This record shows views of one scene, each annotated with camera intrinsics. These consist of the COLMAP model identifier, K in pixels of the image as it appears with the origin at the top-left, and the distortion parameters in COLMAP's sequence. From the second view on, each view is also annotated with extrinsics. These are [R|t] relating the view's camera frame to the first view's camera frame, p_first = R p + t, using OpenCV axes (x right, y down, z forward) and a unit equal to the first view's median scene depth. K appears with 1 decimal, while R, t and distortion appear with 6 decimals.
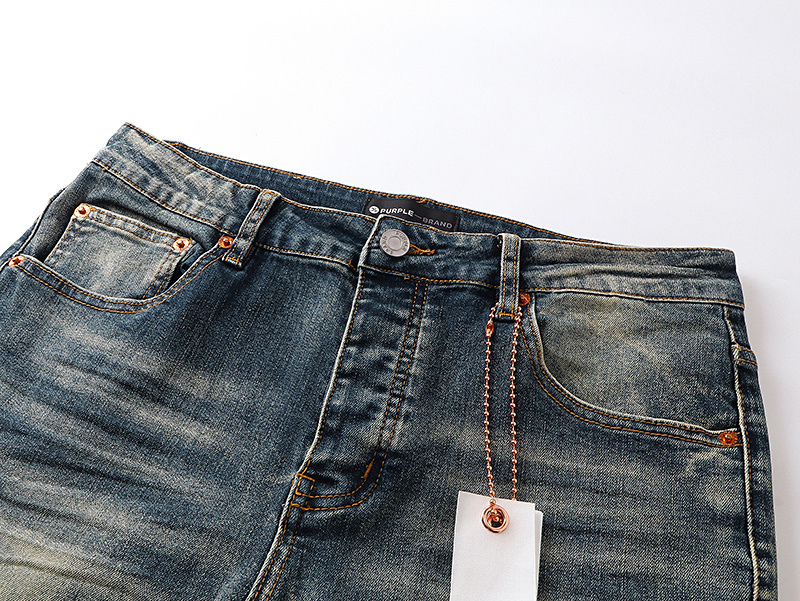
lens RADIAL K [[667.2, 0, 400.0], [0, 667.2, 300.5], [0, 0, 1]] dist [-0.006332, -0.003100]
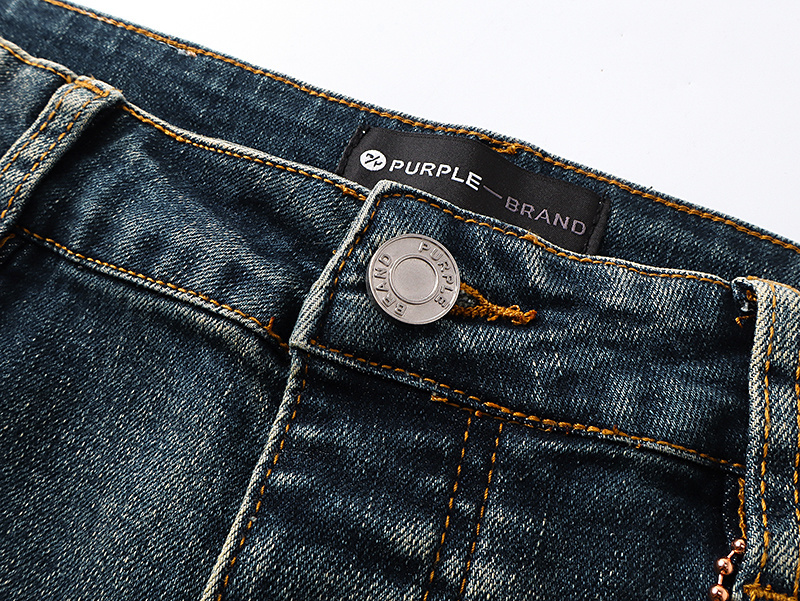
lens RADIAL K [[622.5, 0, 400.0], [0, 622.5, 300.5], [0, 0, 1]] dist [-0.022849, -0.003875]
pose [[0.993102, 0.105835, -0.050473, 0.001735], [-0.098605, 0.986740, 0.128920, -0.114065], [0.063448, -0.123054, 0.990370, 0.707024]]
